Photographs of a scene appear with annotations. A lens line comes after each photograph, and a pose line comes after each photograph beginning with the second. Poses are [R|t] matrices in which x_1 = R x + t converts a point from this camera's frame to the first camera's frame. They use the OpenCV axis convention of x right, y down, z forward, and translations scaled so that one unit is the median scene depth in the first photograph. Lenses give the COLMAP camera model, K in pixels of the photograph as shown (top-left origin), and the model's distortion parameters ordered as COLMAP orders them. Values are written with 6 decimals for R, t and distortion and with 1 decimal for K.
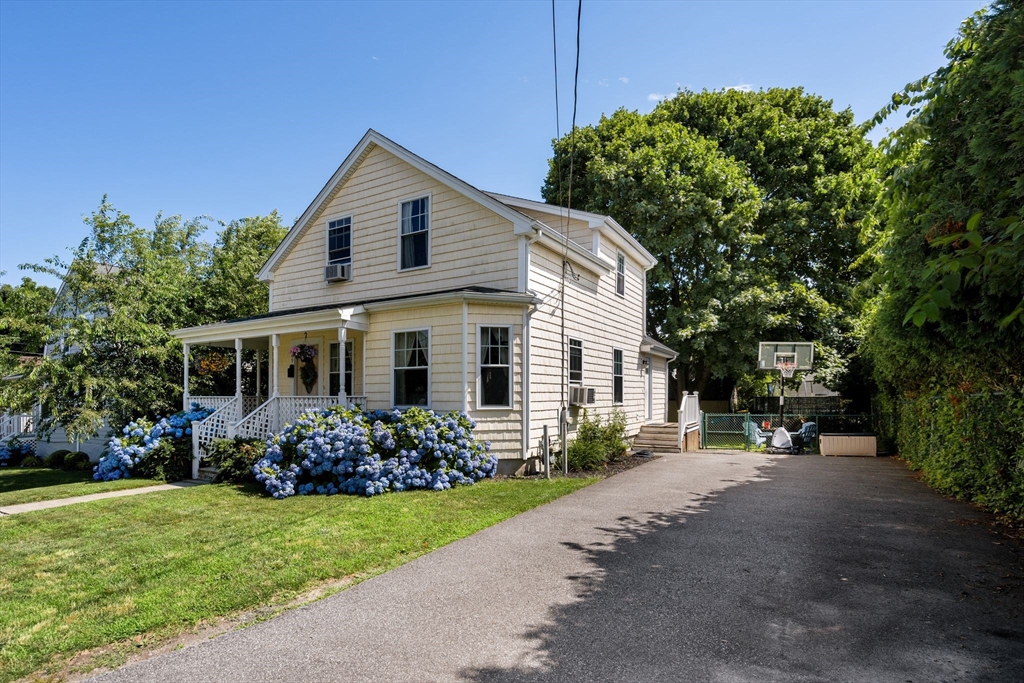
lens RADIAL K [[476.8, 0, 509.9], [0, 476.8, 361.2], [0, 0, 1]] dist [-0.003237, 0.000031]
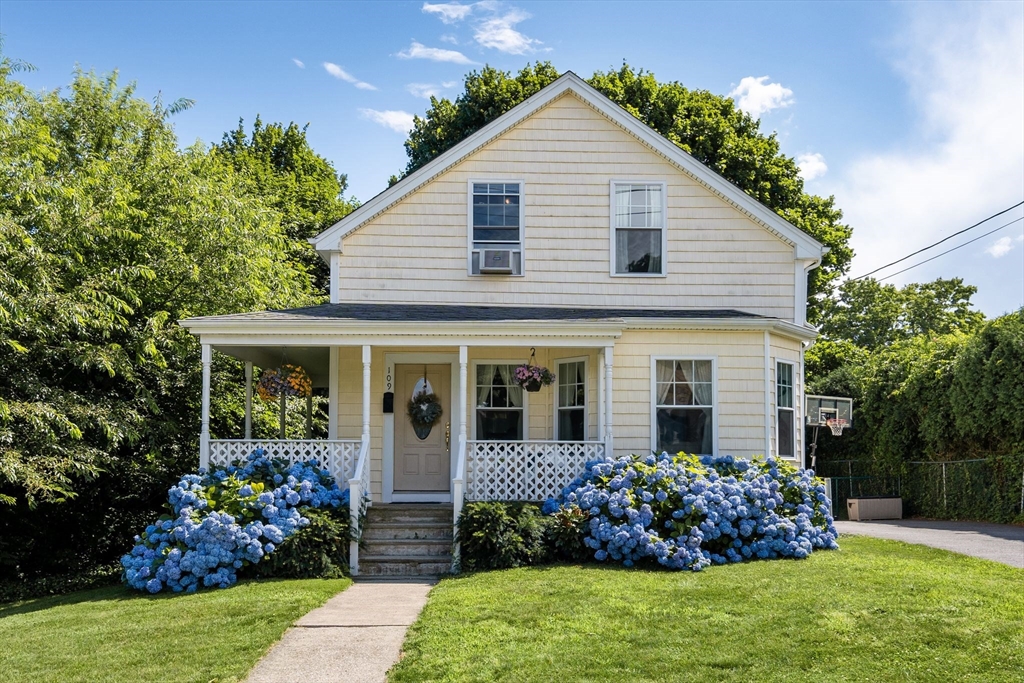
lens RADIAL K [[768.9, 0, 511.9], [0, 768.9, 375.3], [0, 0, 1]] dist [0.004993, 0.001124]
pose [[0.861599, 0.065853, 0.503300, -1.046830], [-0.043006, 0.997454, -0.056887, 0.044568], [-0.505765, 0.027369, 0.862237, 0.061393]]
